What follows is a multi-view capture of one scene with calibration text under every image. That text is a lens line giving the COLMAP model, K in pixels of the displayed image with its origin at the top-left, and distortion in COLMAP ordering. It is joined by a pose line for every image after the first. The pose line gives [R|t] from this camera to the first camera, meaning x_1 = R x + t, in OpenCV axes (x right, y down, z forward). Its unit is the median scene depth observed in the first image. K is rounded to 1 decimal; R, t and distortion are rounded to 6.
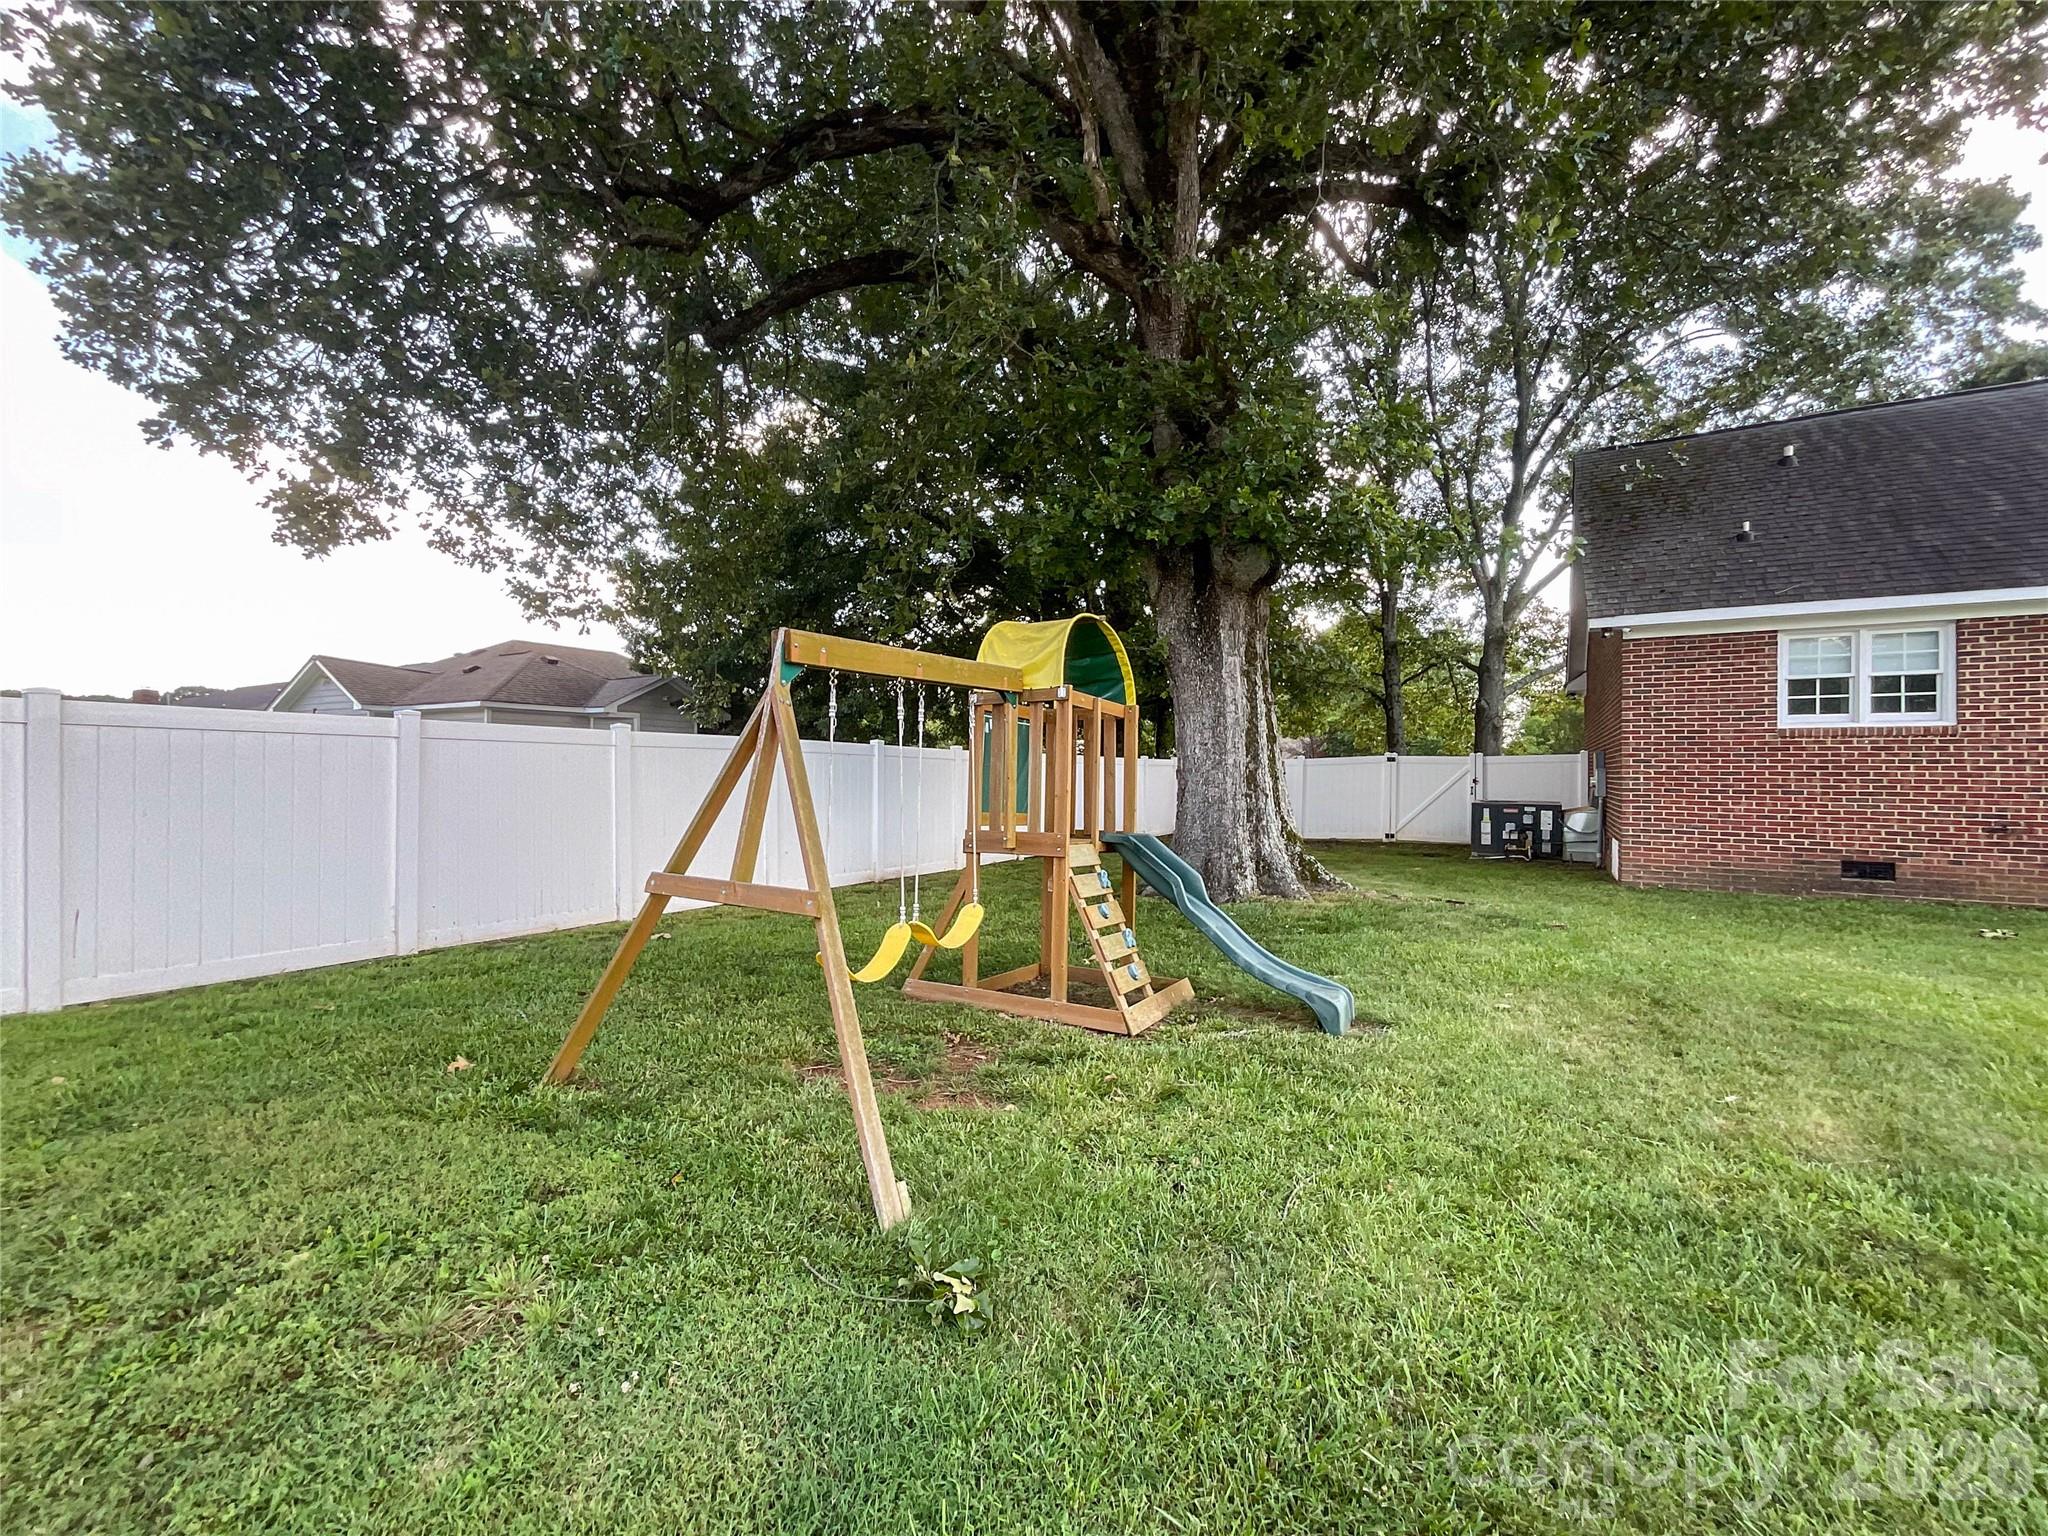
lens RADIAL K [[840.0, 0, 1024.0], [0, 840.0, 768.0], [0, 0, 1]] dist [-0.017830, 0.000067]
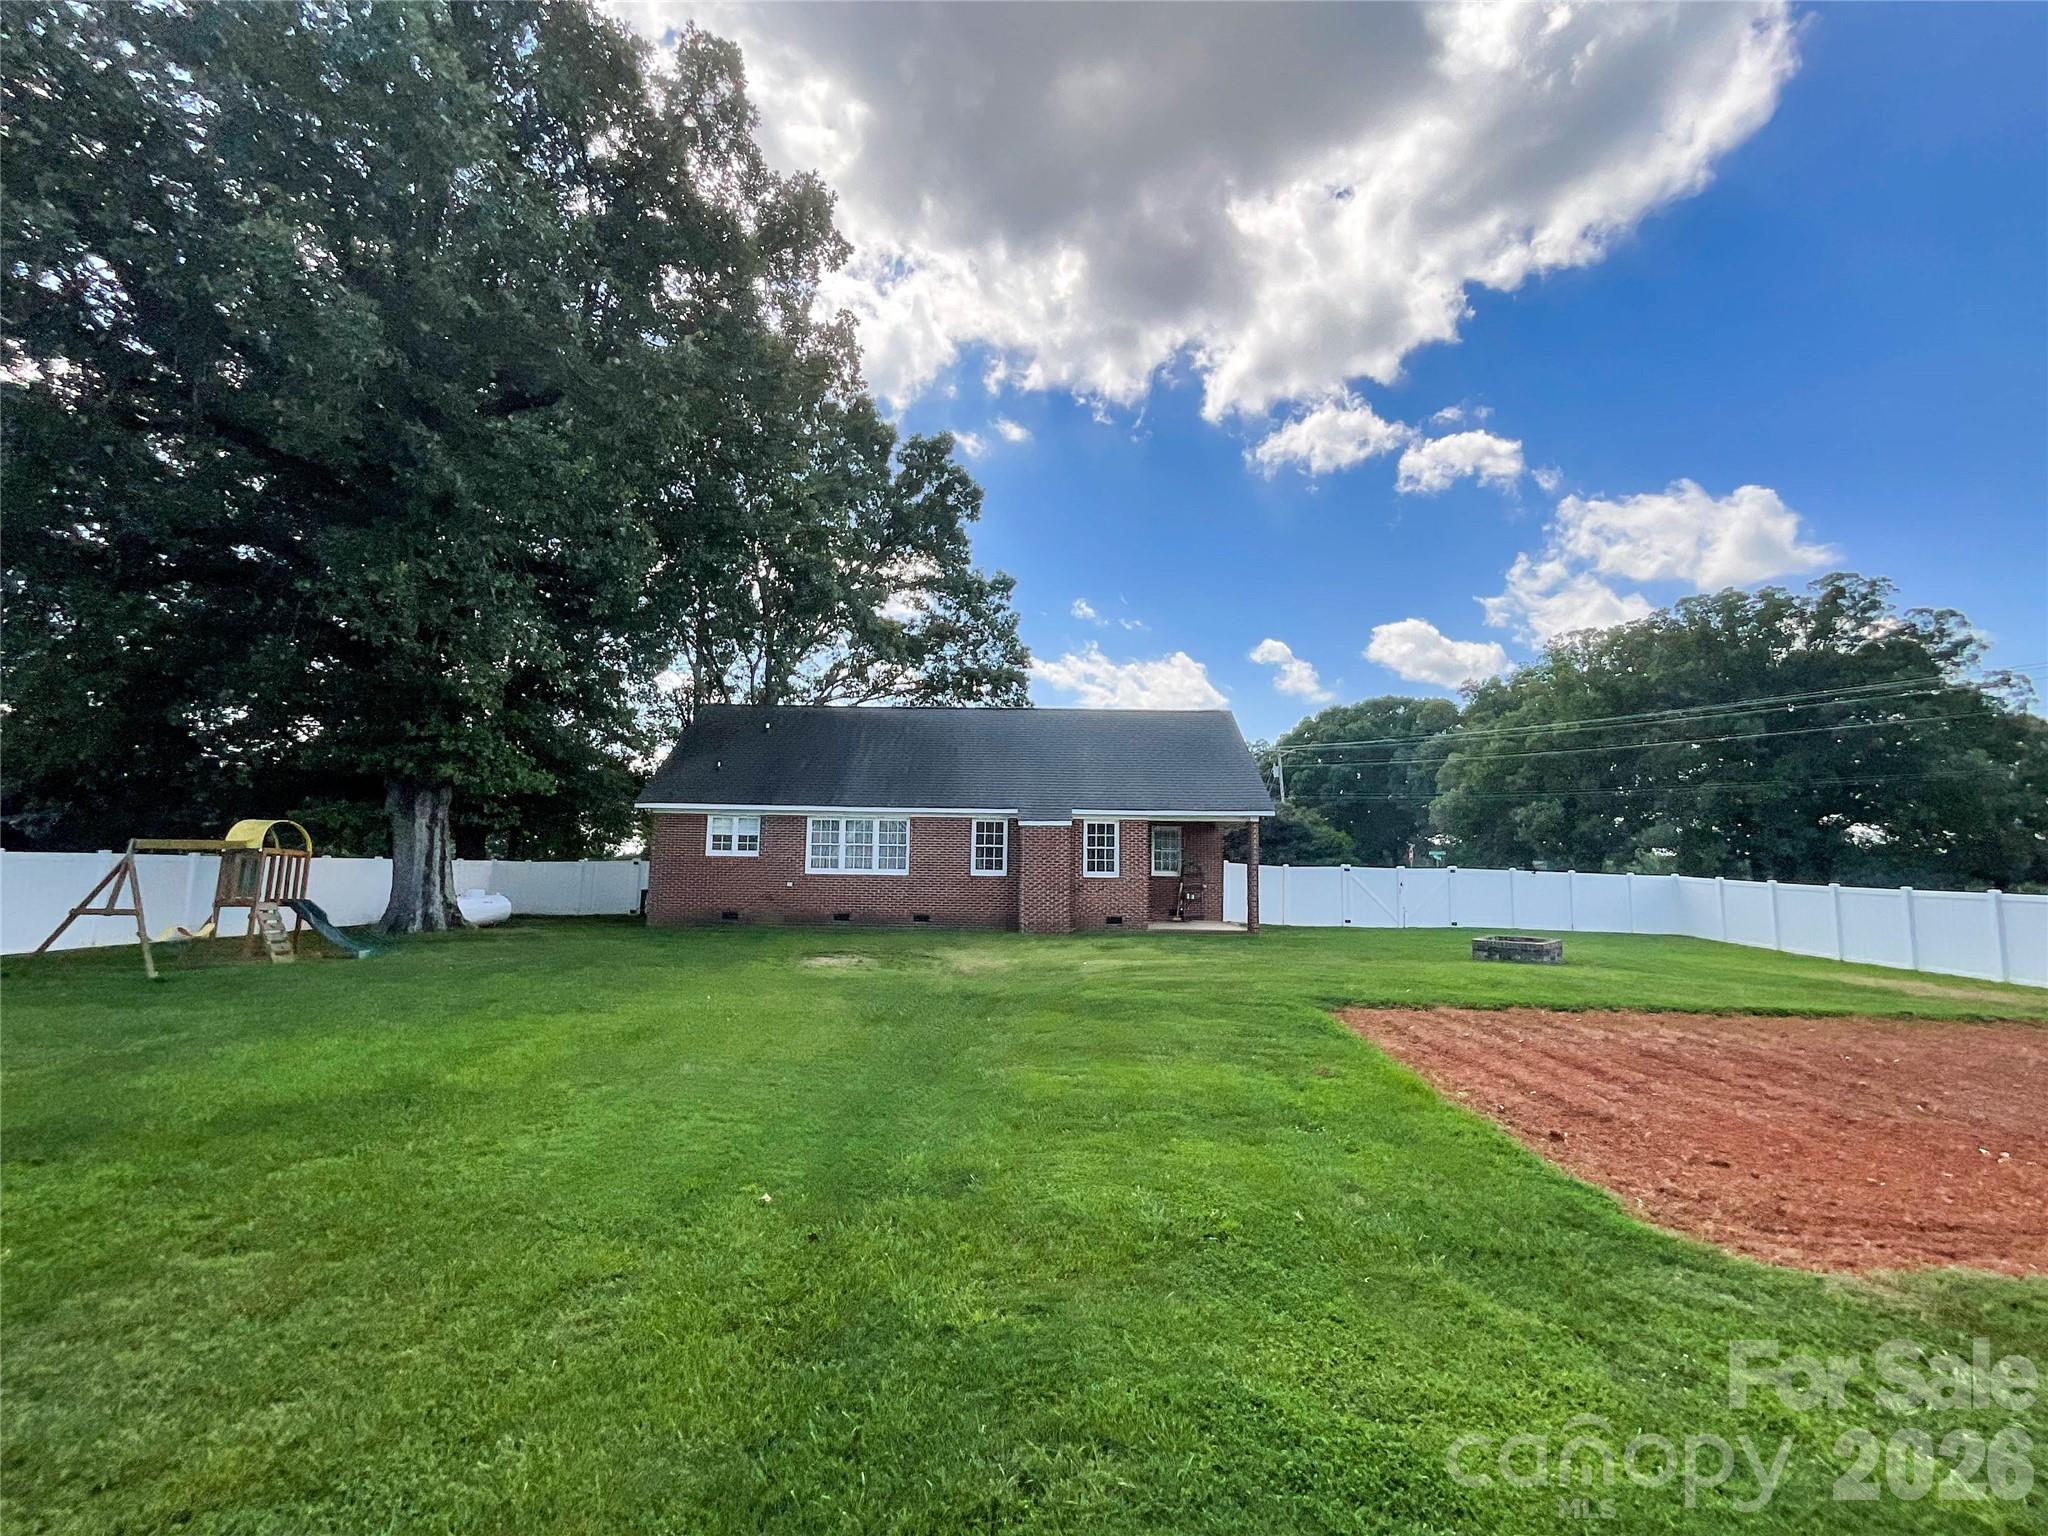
lens RADIAL K [[840.0, 0, 1024.0], [0, 840.0, 768.0], [0, 0, 1]] dist [-0.017830, 0.000067]
pose [[0.845767, 0.066033, 0.529451, 0.414510], [-0.010488, 0.994178, -0.107240, -0.052343], [-0.533450, 0.085147, 0.841535, -1.585456]]
